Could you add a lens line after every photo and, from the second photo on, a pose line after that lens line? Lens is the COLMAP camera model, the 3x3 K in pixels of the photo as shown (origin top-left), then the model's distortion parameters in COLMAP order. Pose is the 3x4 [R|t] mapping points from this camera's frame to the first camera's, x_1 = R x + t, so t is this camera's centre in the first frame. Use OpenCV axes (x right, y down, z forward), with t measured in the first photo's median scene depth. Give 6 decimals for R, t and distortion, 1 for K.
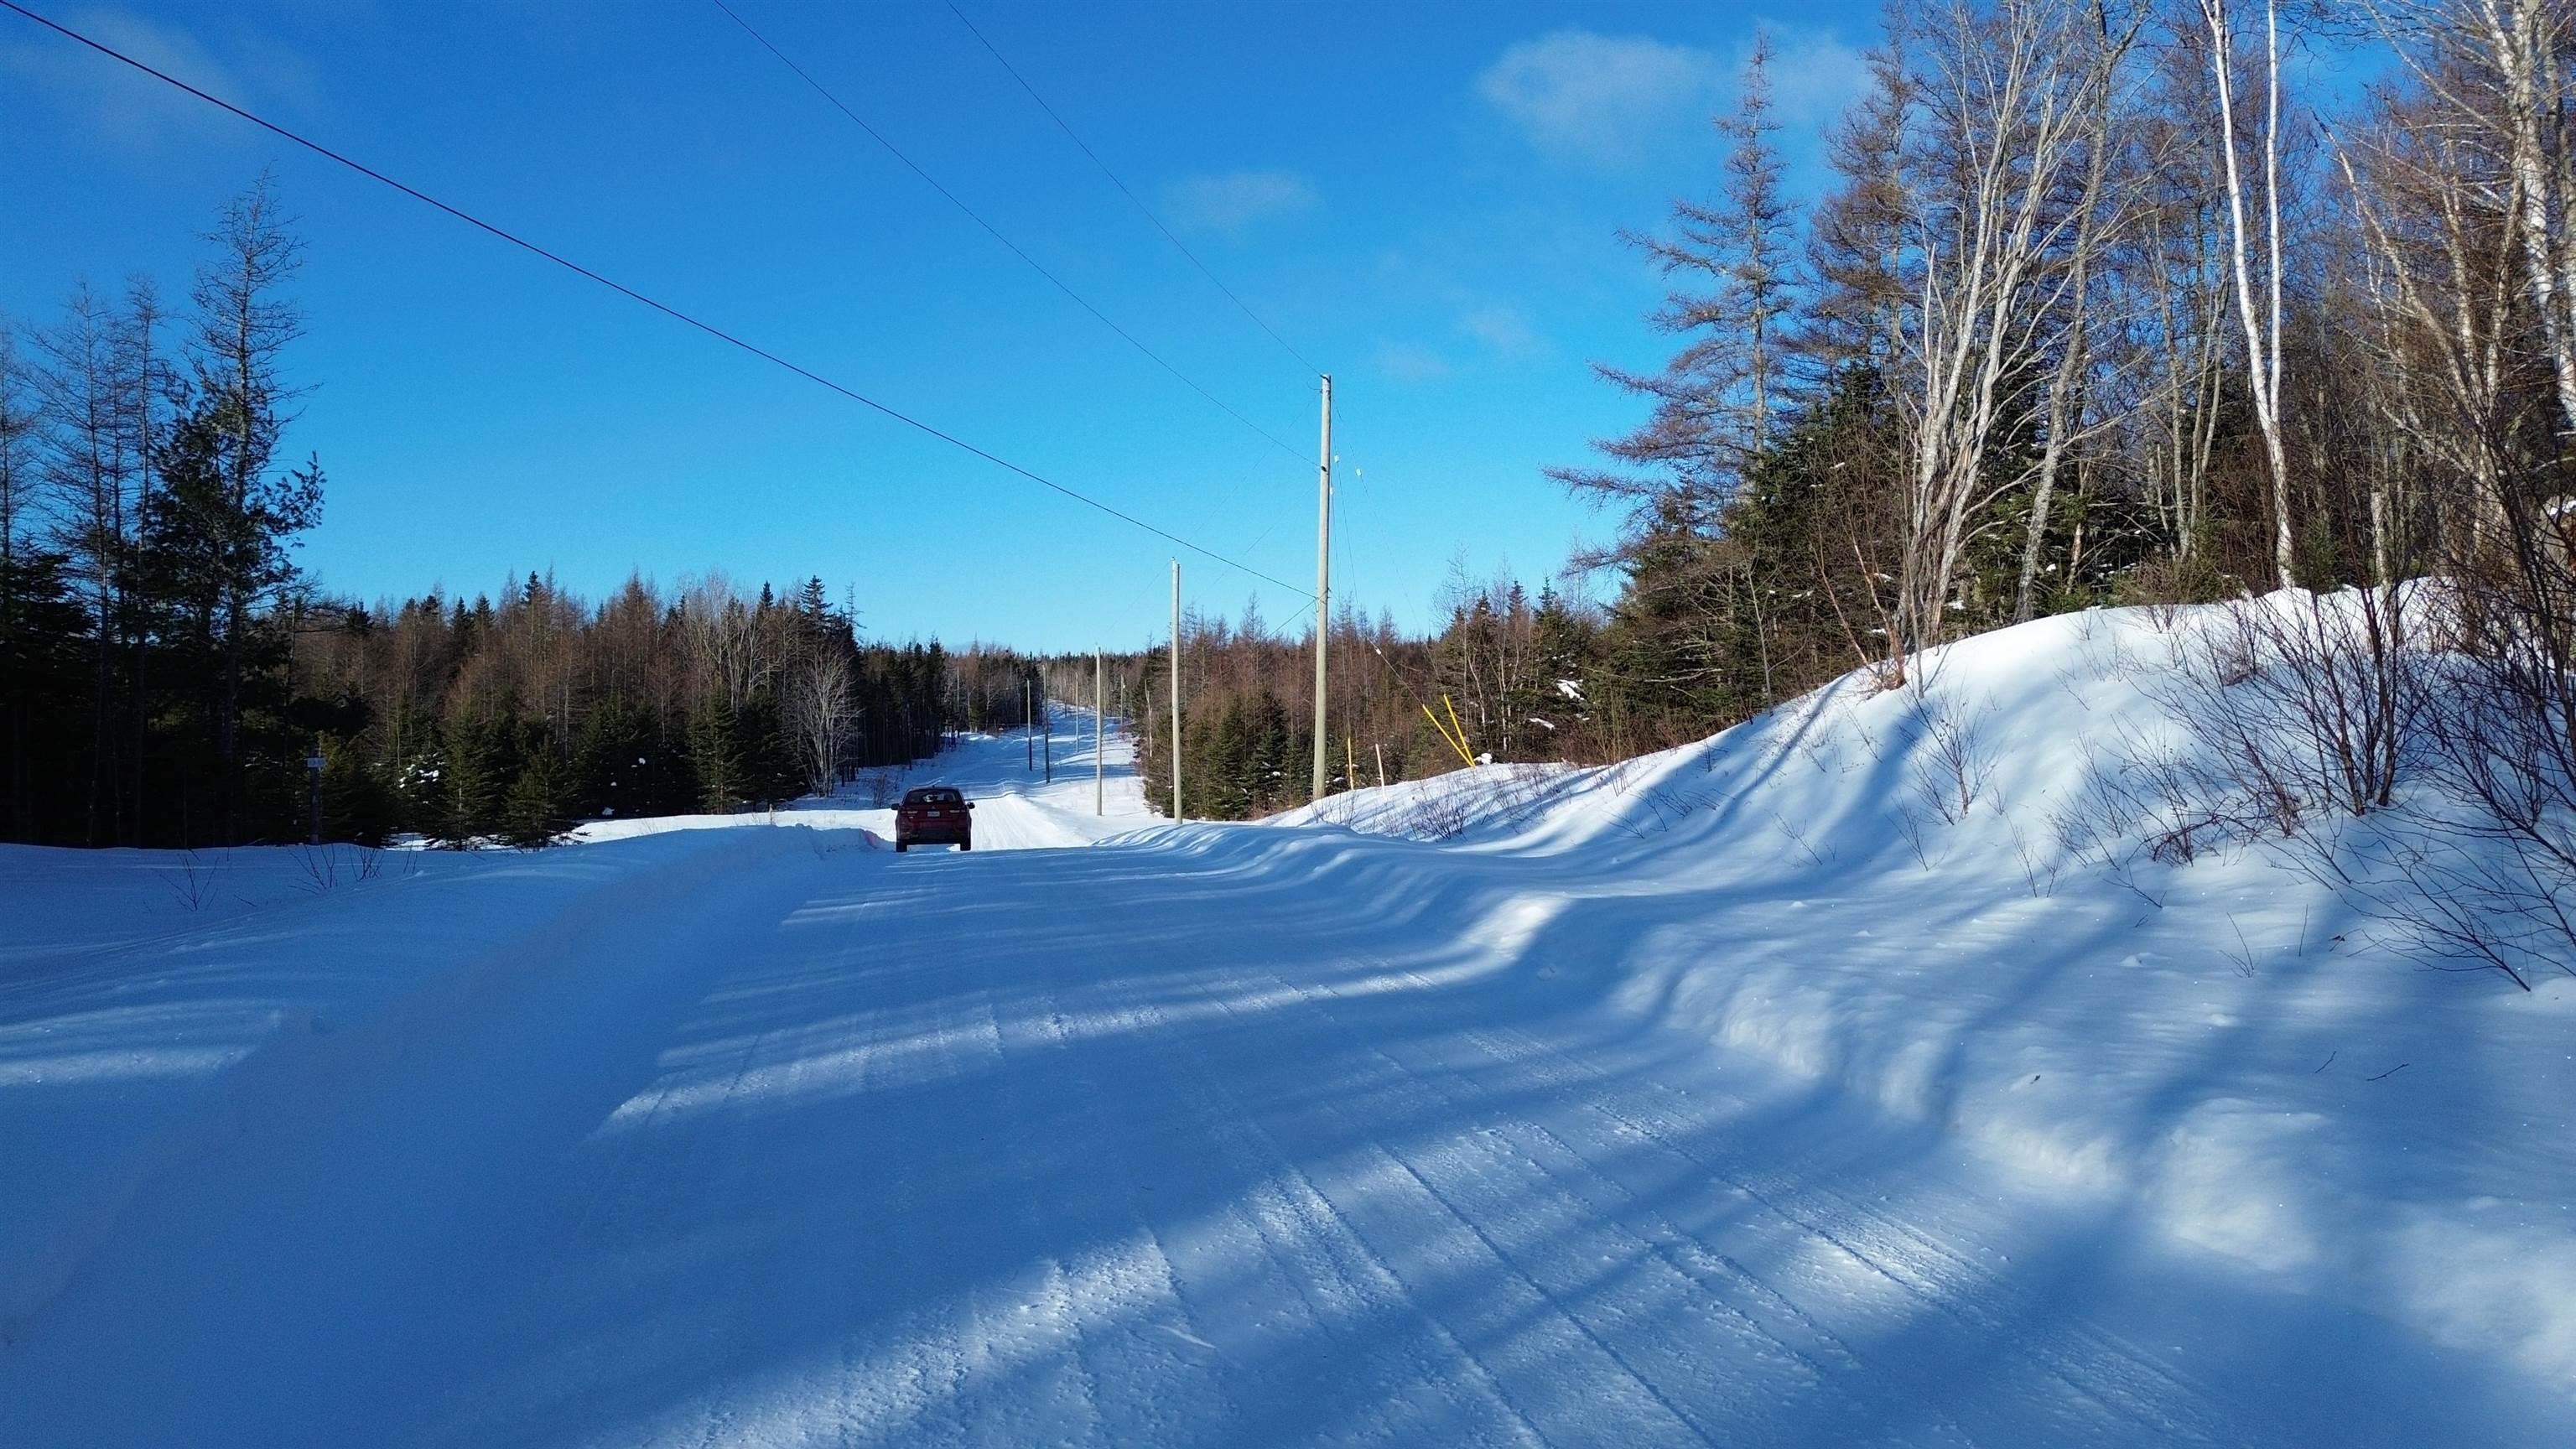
lens RADIAL K [[1808.9, 0, 1286.5], [0, 1808.9, 719.4], [0, 0, 1]] dist [0.032648, -0.016377]
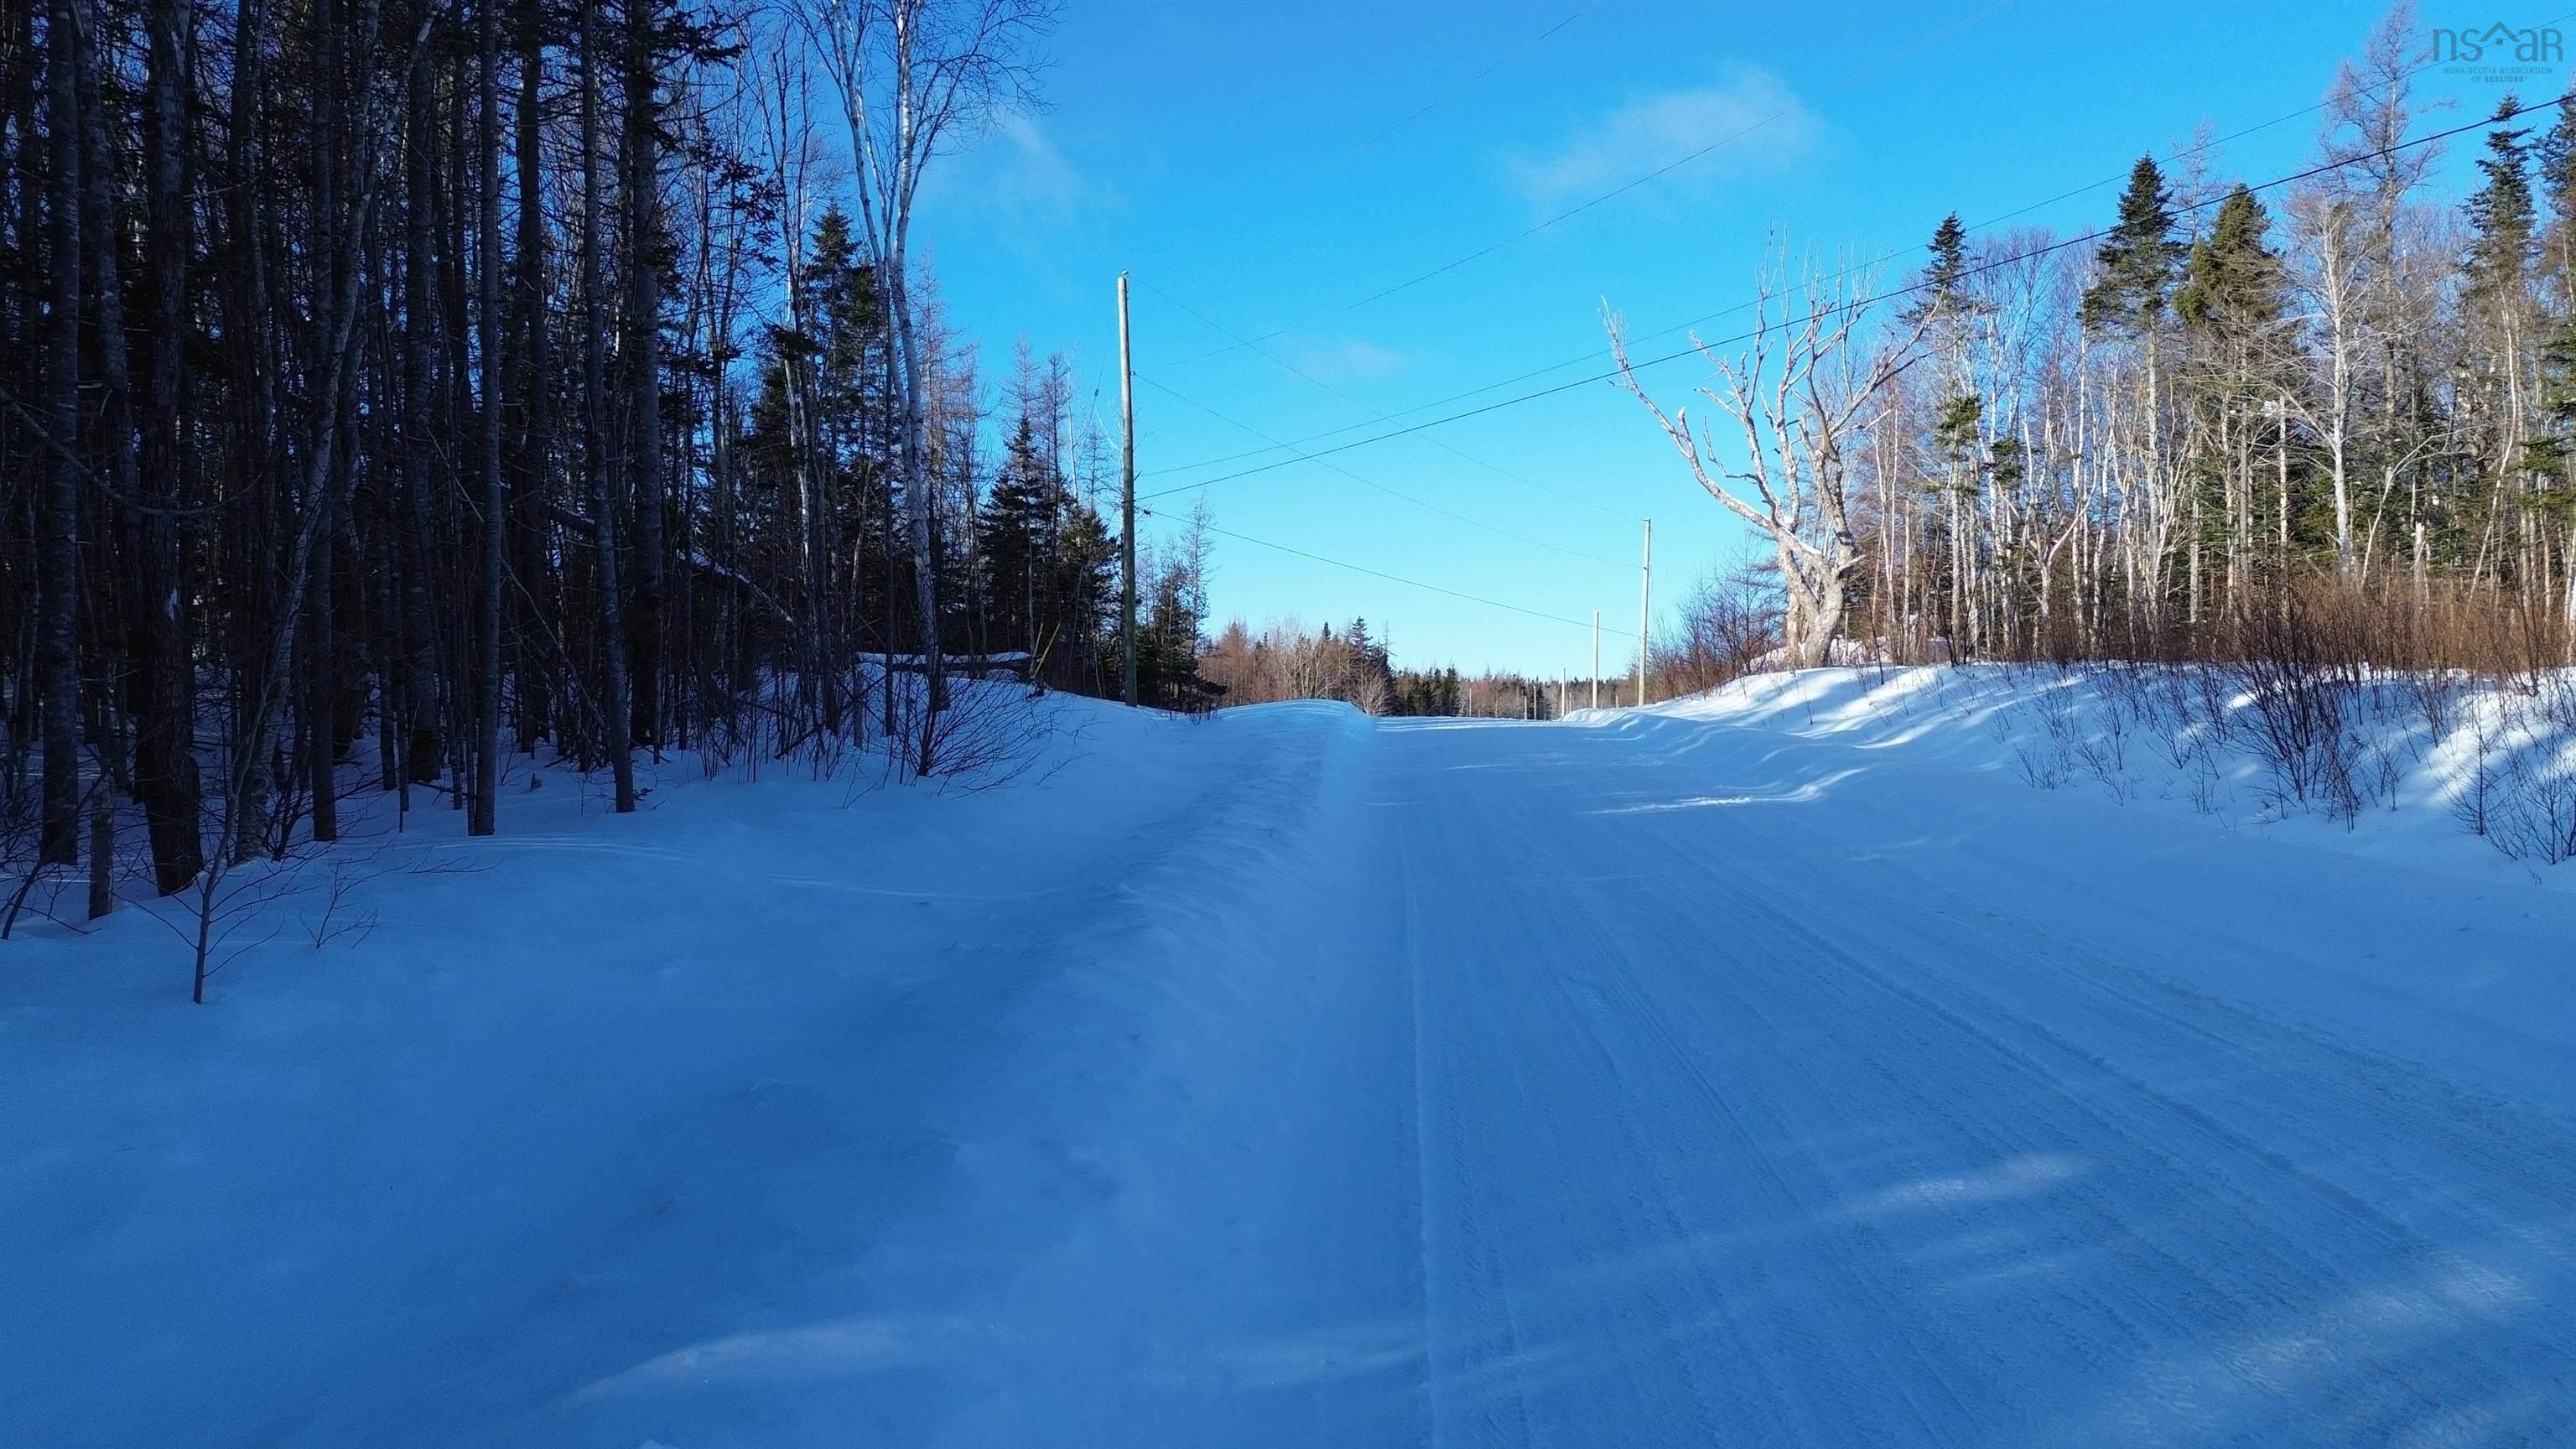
lens RADIAL K [[1808.9, 0, 1289.7], [0, 1808.9, 733.4], [0, 0, 1]] dist [0.032648, -0.016377]
pose [[0.959685, 0.007390, -0.280980, 0.057511], [-0.009808, 0.999926, -0.007201, 0.014776], [0.280906, 0.009667, 0.959687, -0.259679]]
